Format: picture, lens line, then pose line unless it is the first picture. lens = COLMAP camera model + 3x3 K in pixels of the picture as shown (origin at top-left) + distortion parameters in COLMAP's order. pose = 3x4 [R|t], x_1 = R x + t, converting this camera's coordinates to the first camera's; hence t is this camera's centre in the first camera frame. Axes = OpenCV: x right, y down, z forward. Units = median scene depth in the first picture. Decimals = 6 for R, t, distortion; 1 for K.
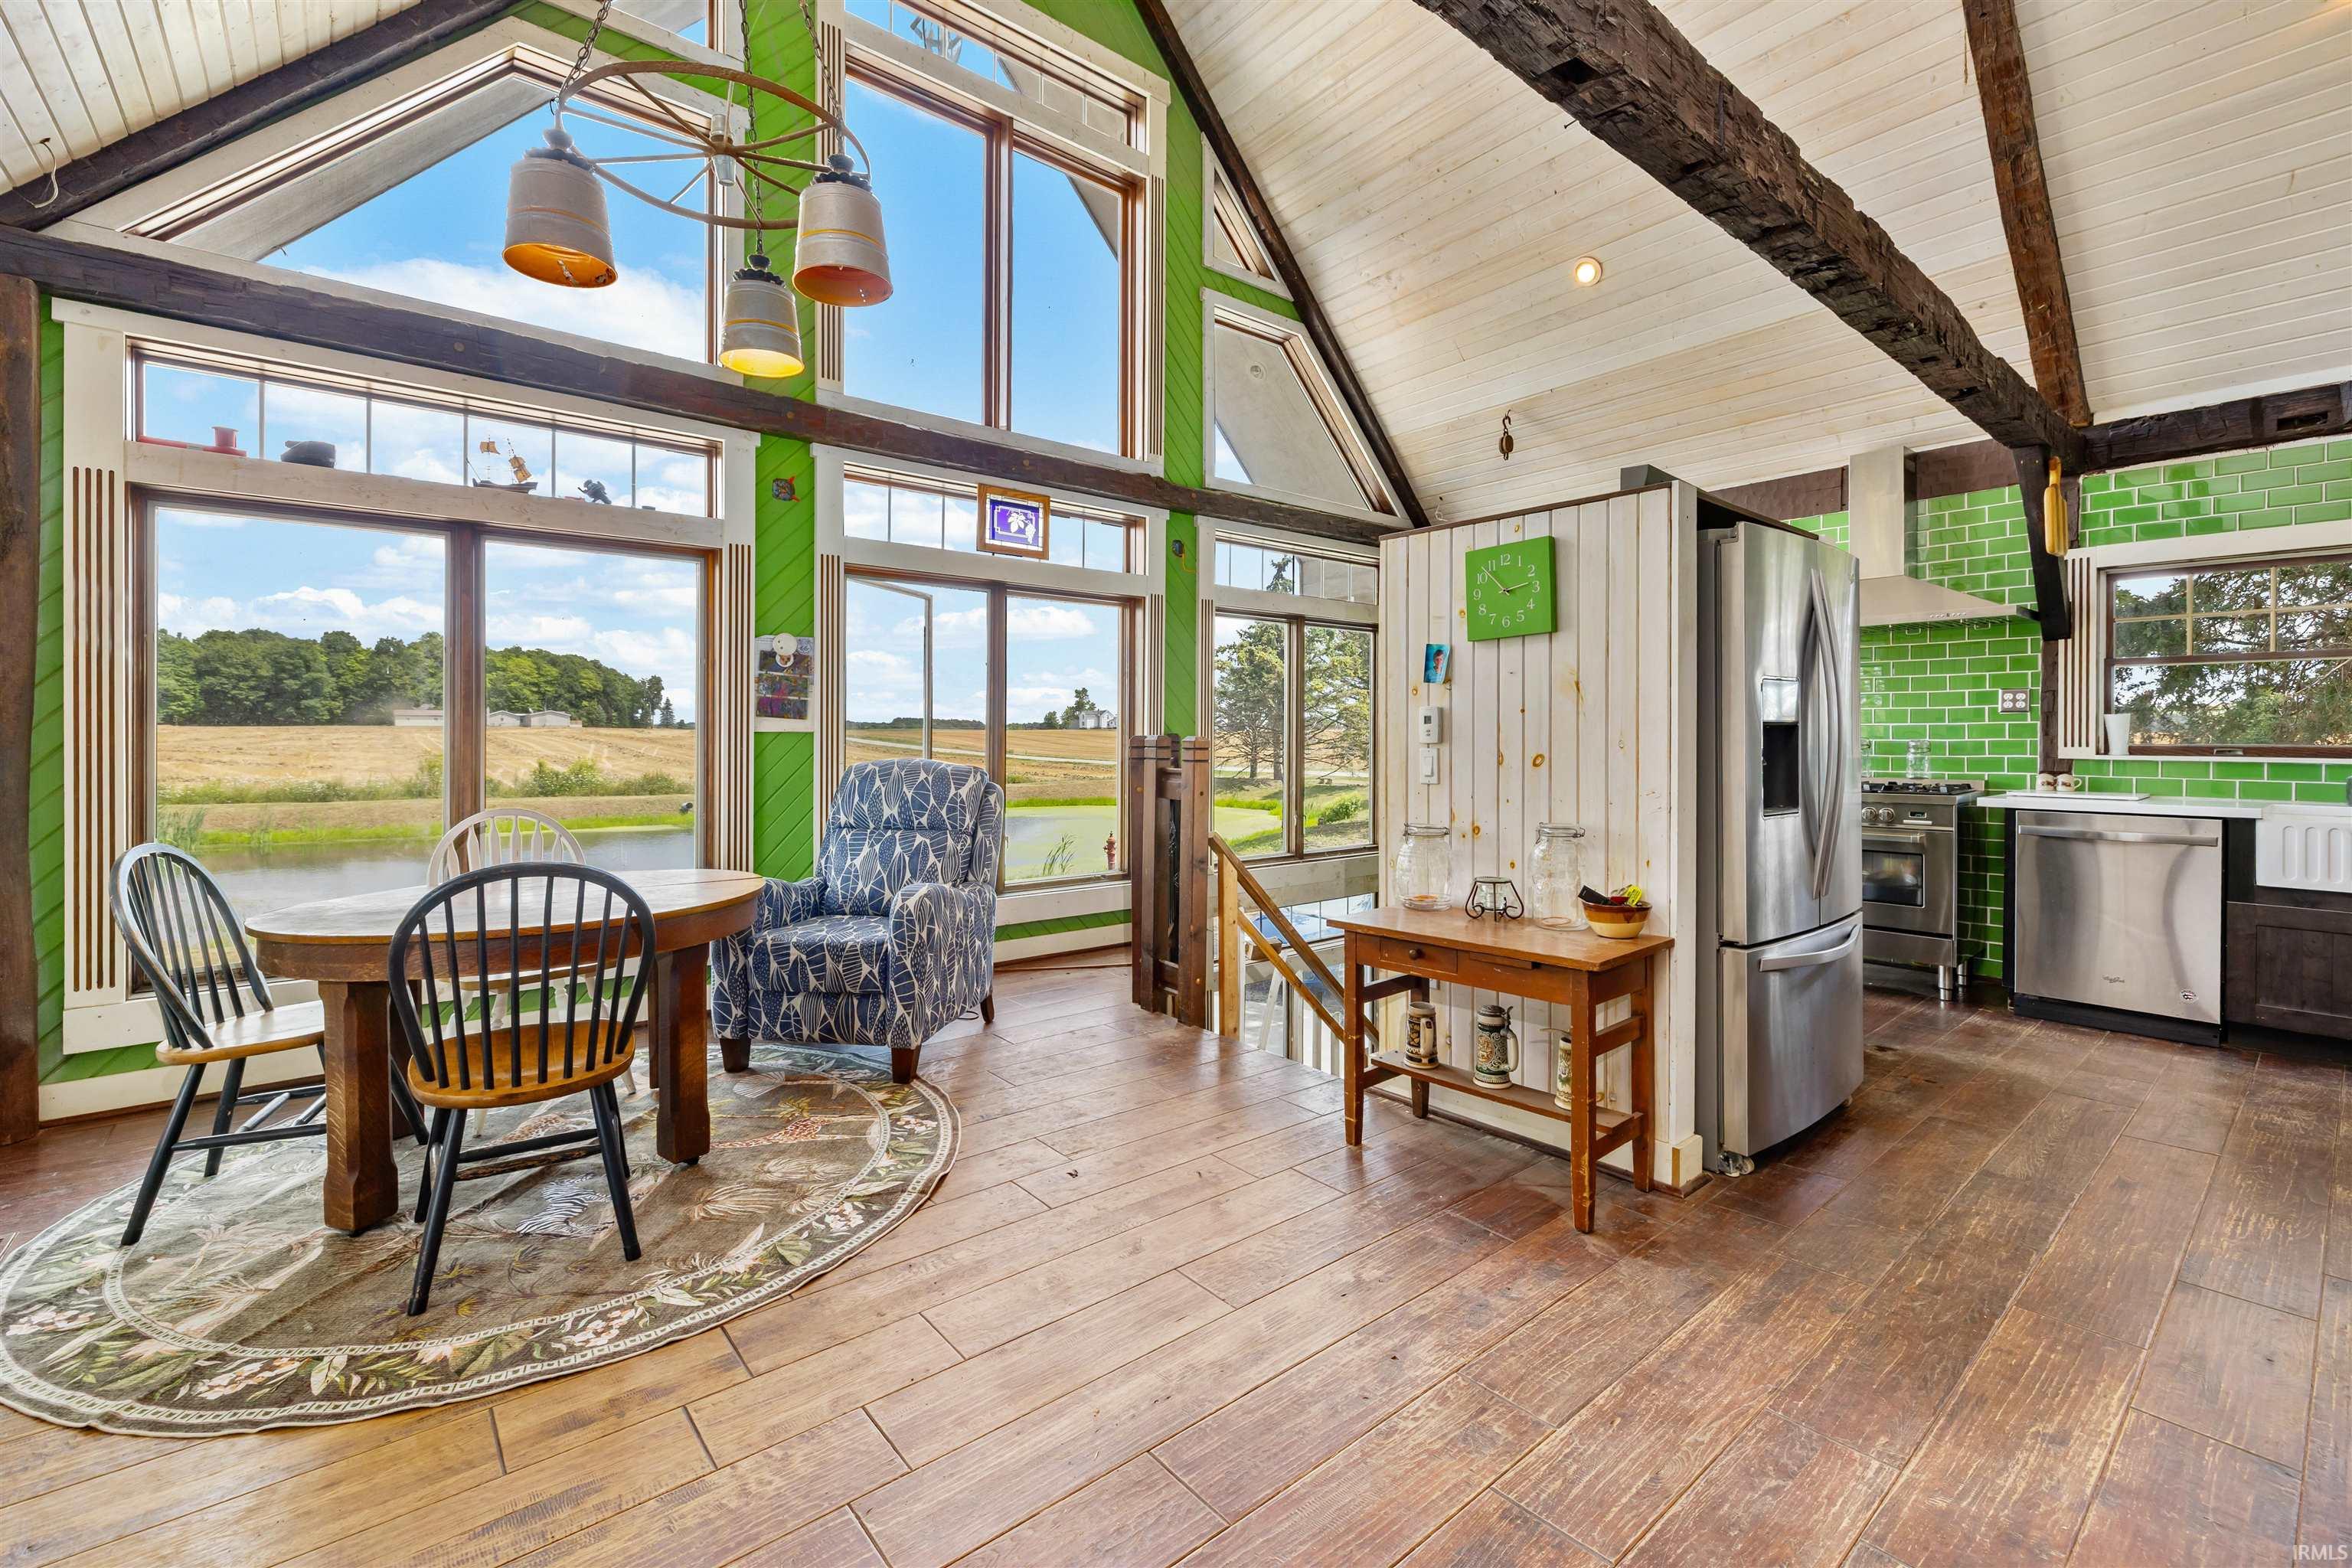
lens RADIAL K [[995.4, 0, 1172.1], [0, 995.4, 739.6], [0, 0, 1]] dist [0.001491, 0.000268]
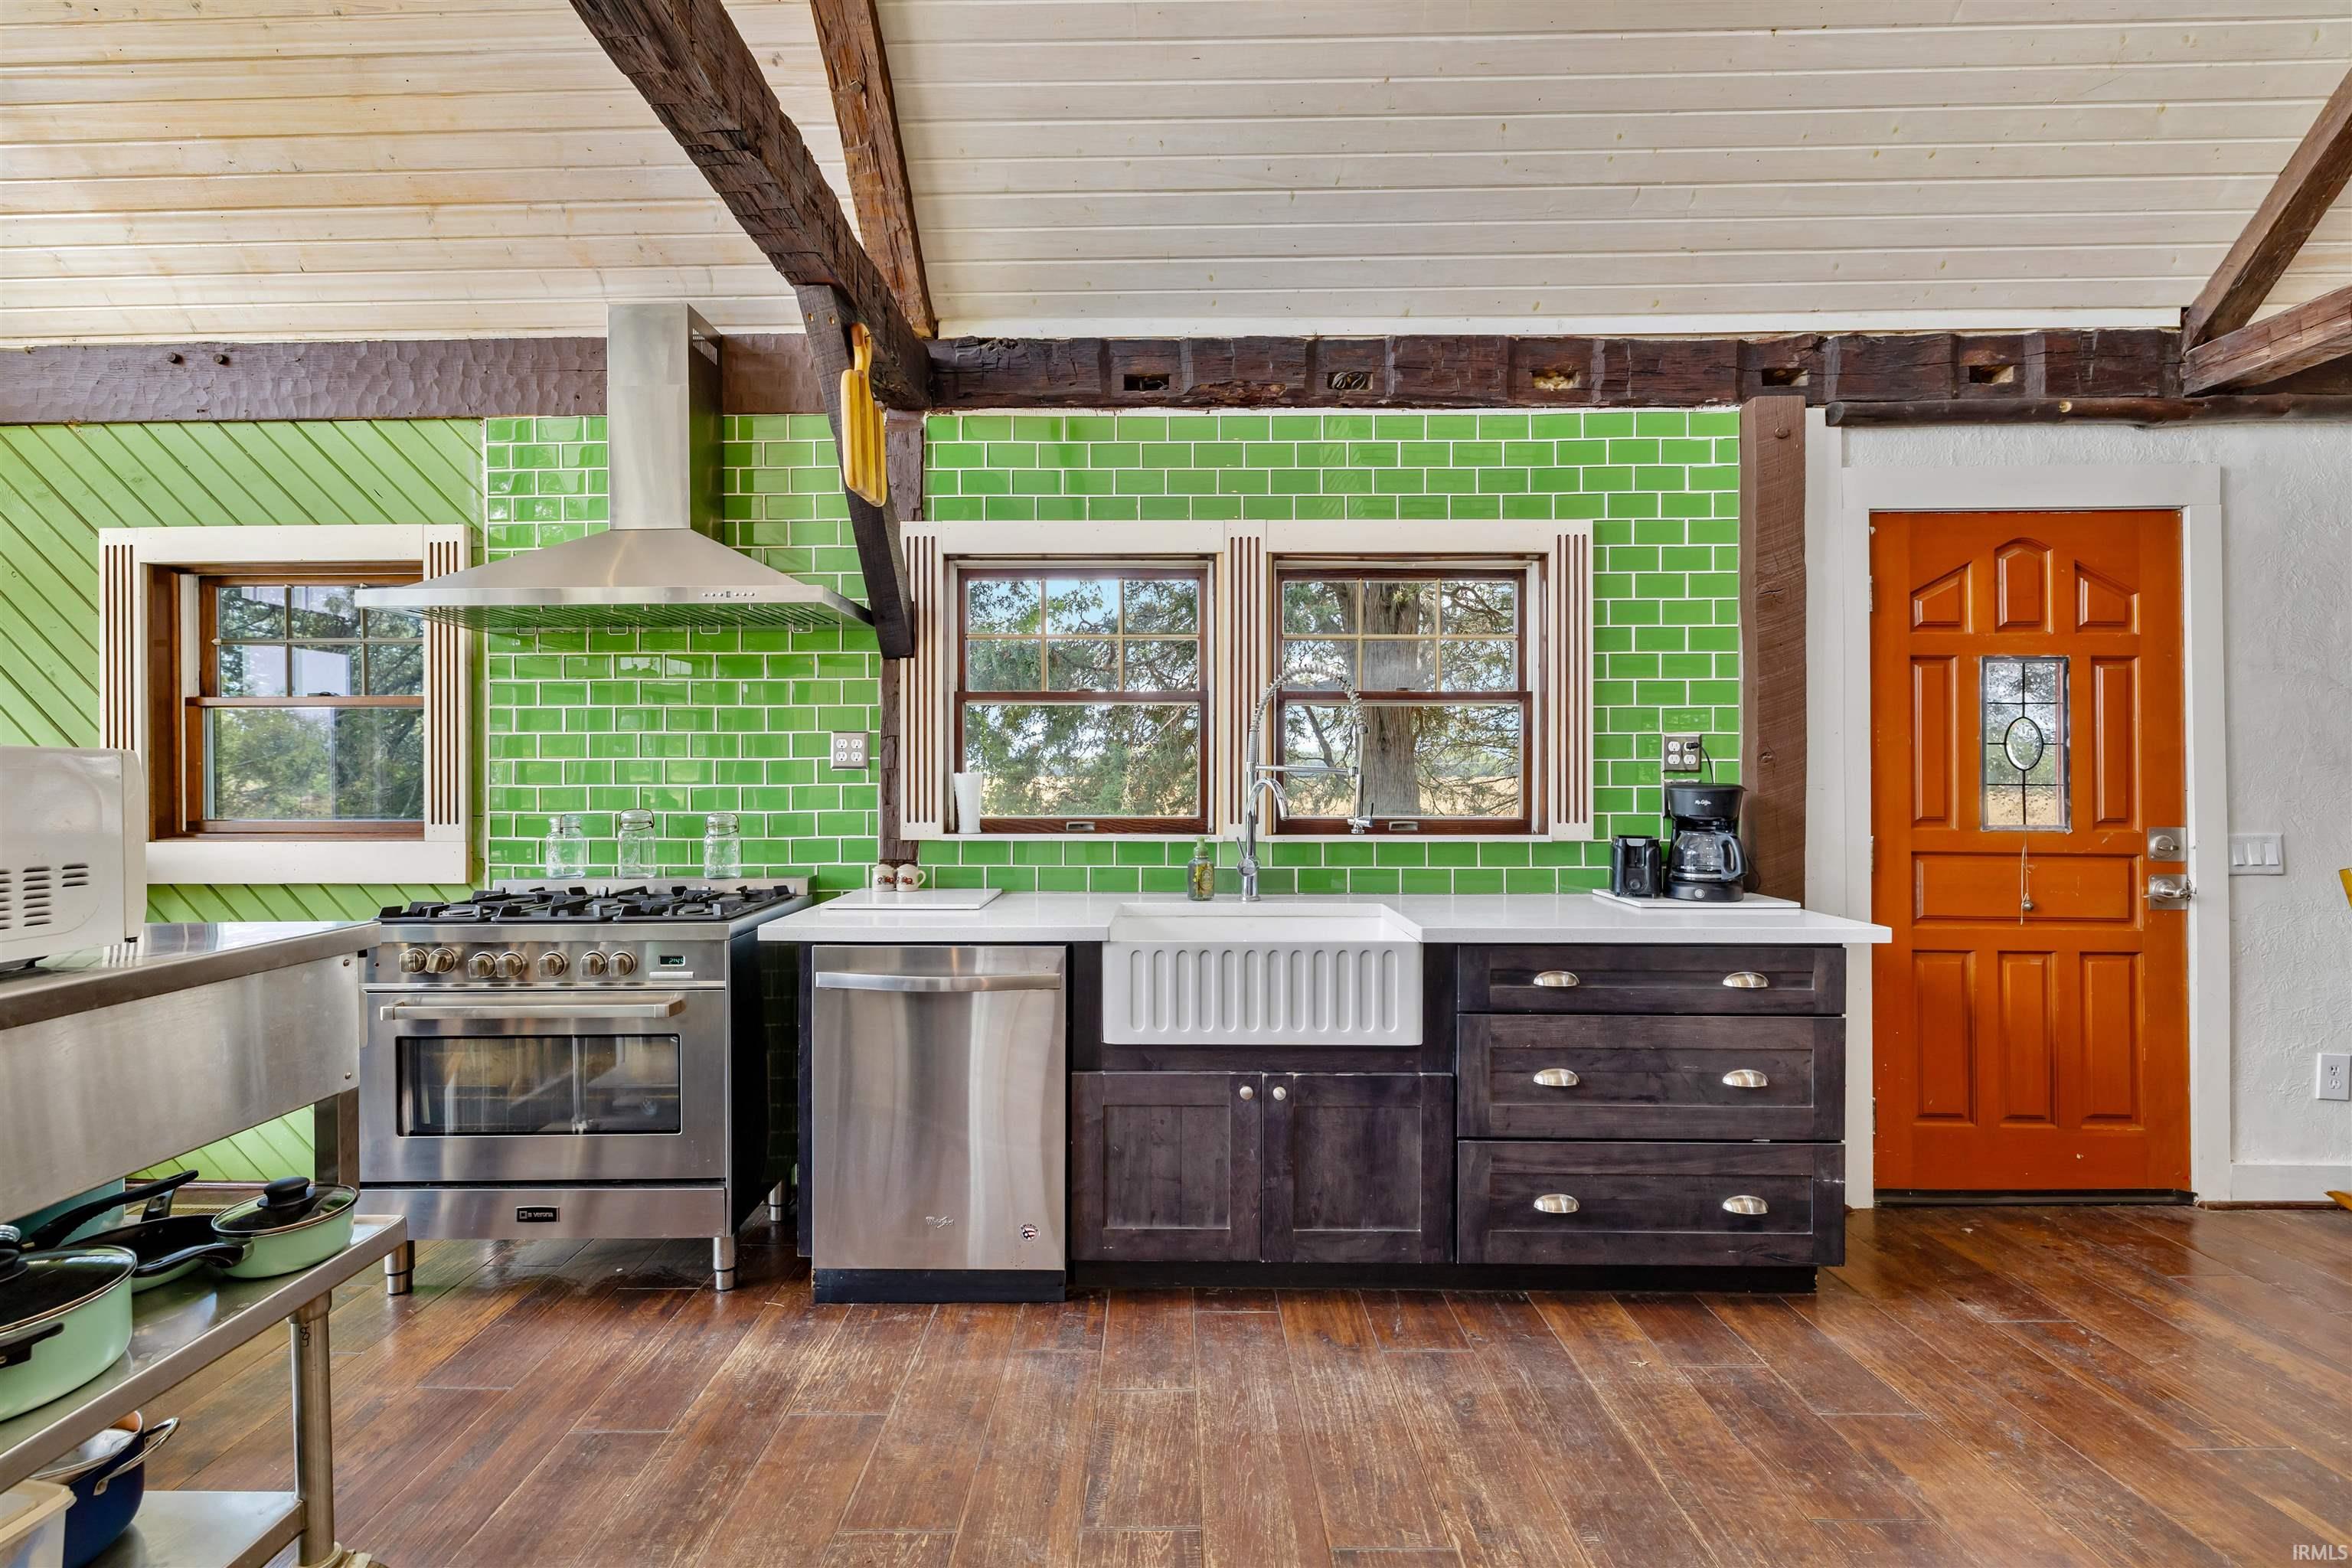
lens RADIAL K [[995.4, 0, 1167.5], [0, 995.4, 786.4], [0, 0, 1]] dist [0.001491, 0.000268]
pose [[0.643788, -0.008711, 0.765154, 0.565791], [0.005103, 0.999962, 0.007091, -0.022376], [-0.765187, -0.000661, 0.643808, 0.503573]]
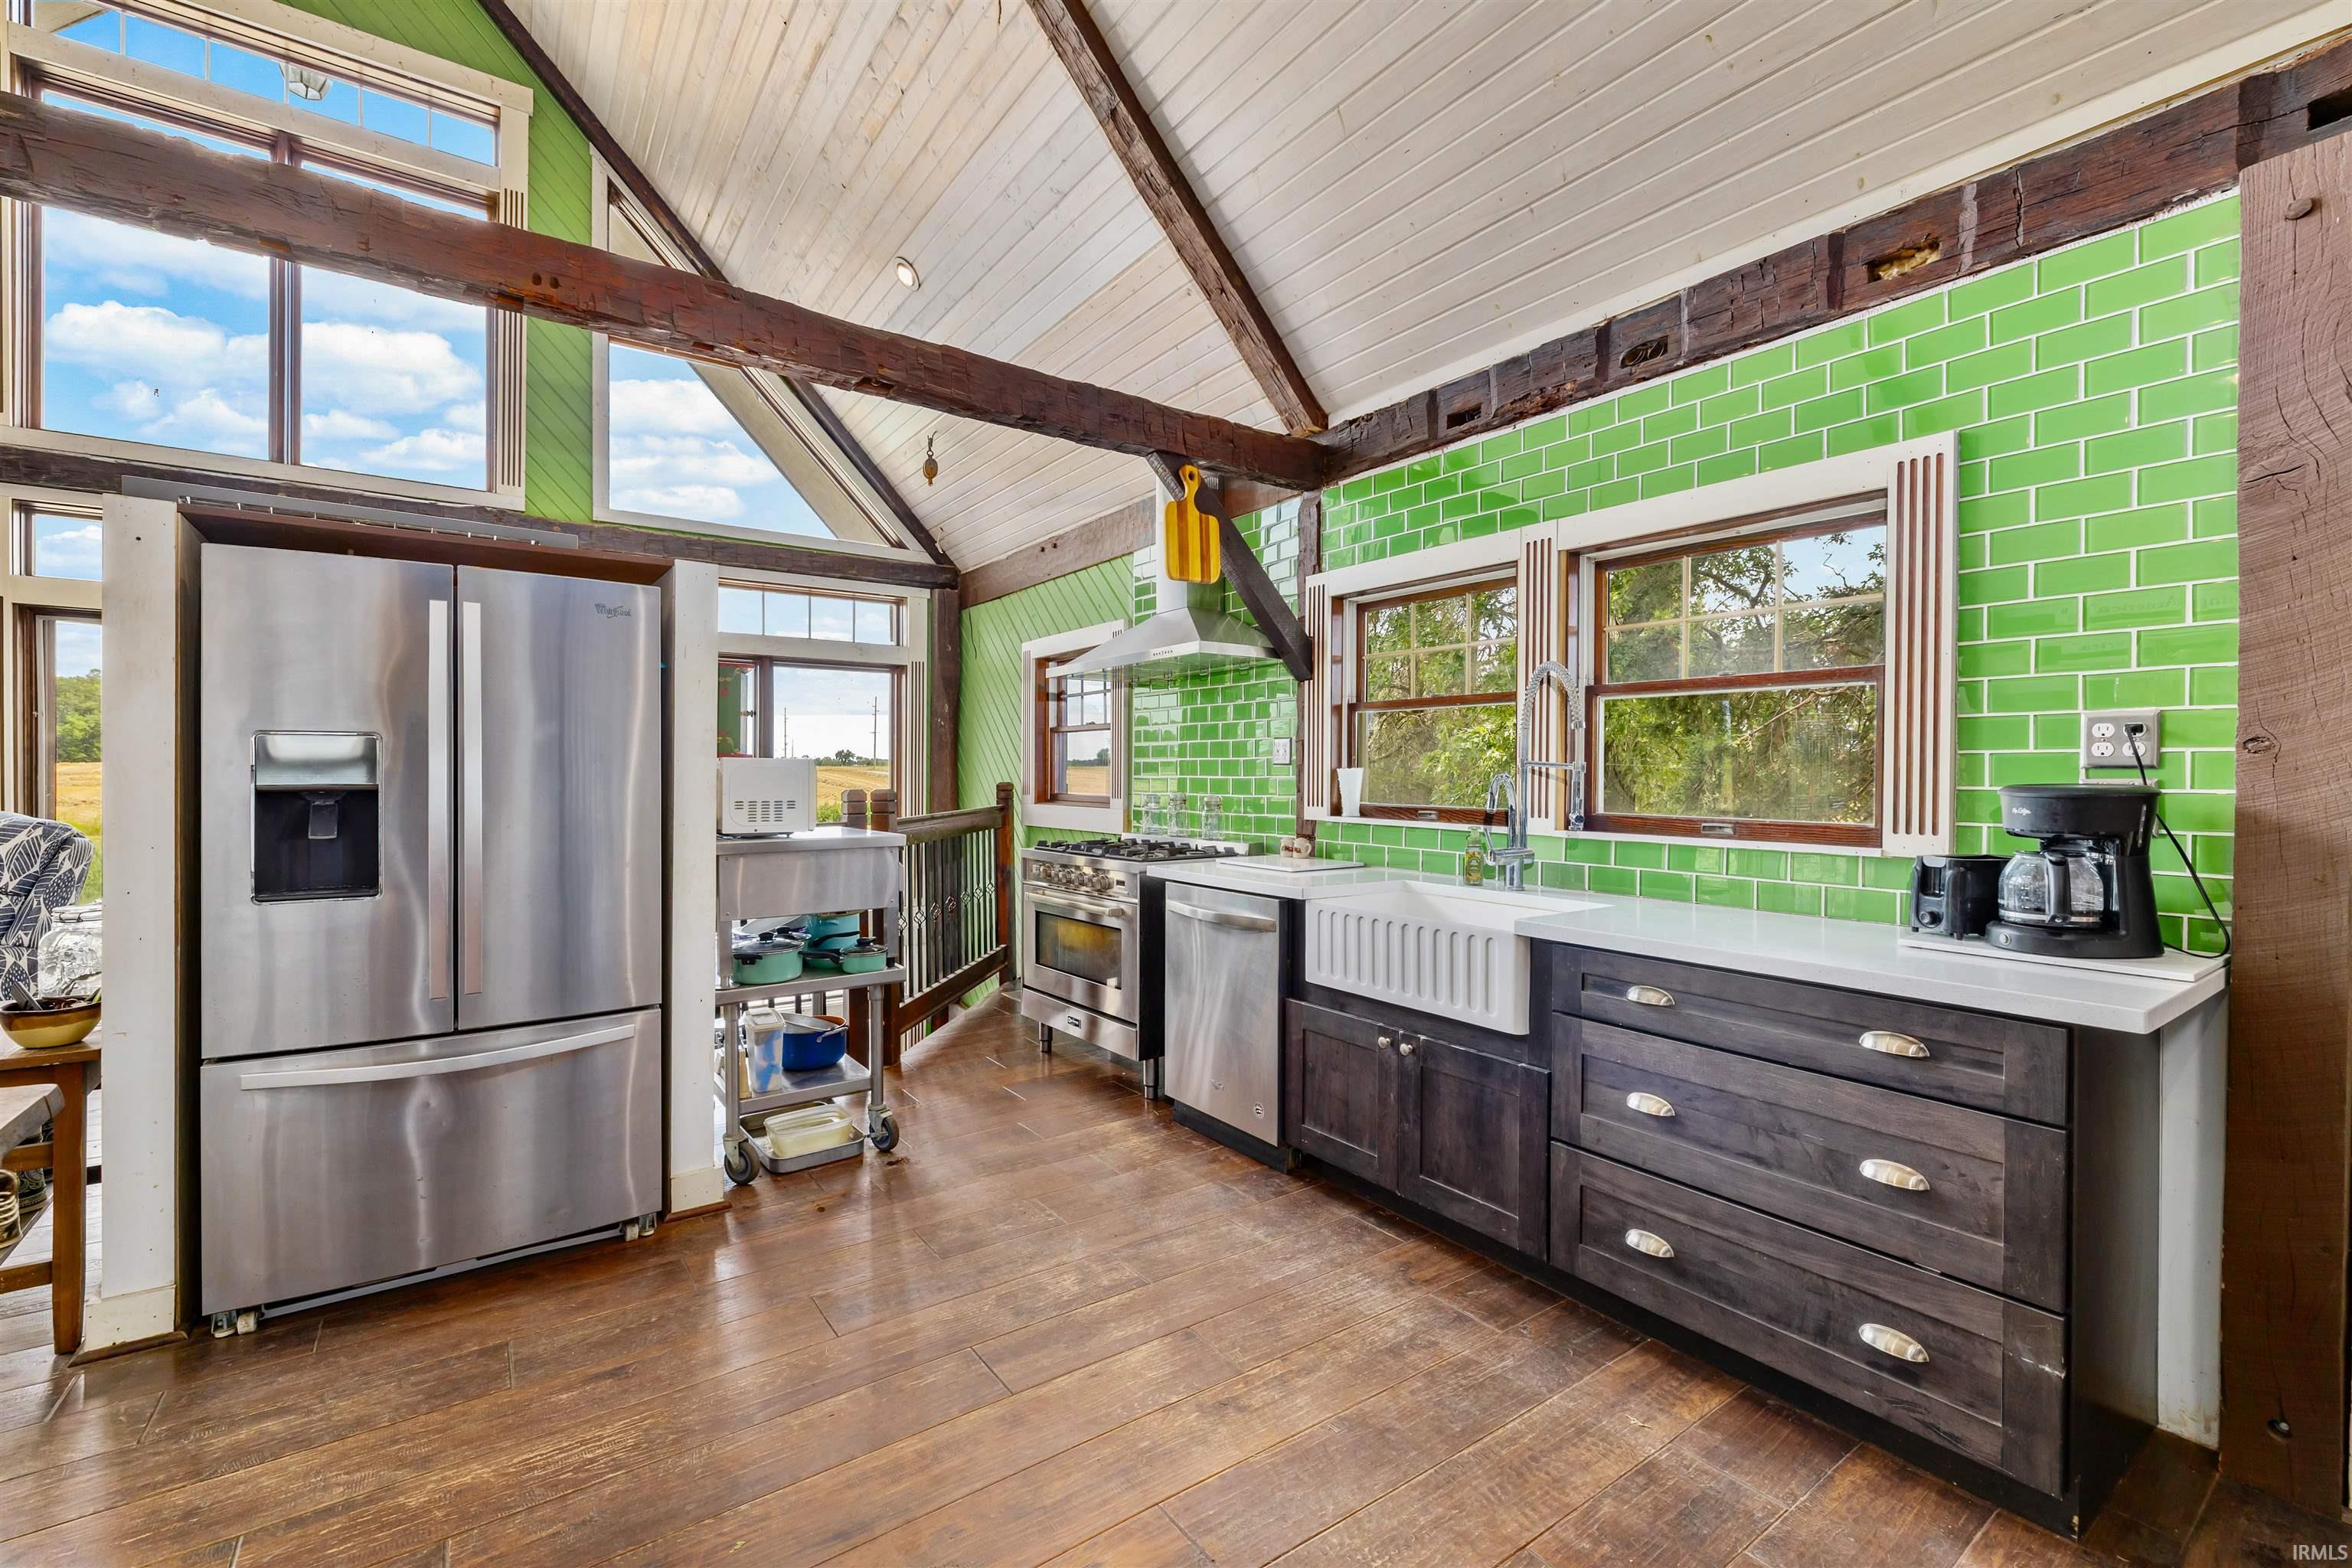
lens RADIAL K [[995.4, 0, 1154.7], [0, 995.4, 776.9], [0, 0, 1]] dist [0.001491, 0.000268]
pose [[0.996752, 0.003915, -0.080435, 0.932609], [-0.003865, 0.999992, 0.000777, -0.020175], [0.080437, -0.000464, 0.996760, 0.159073]]
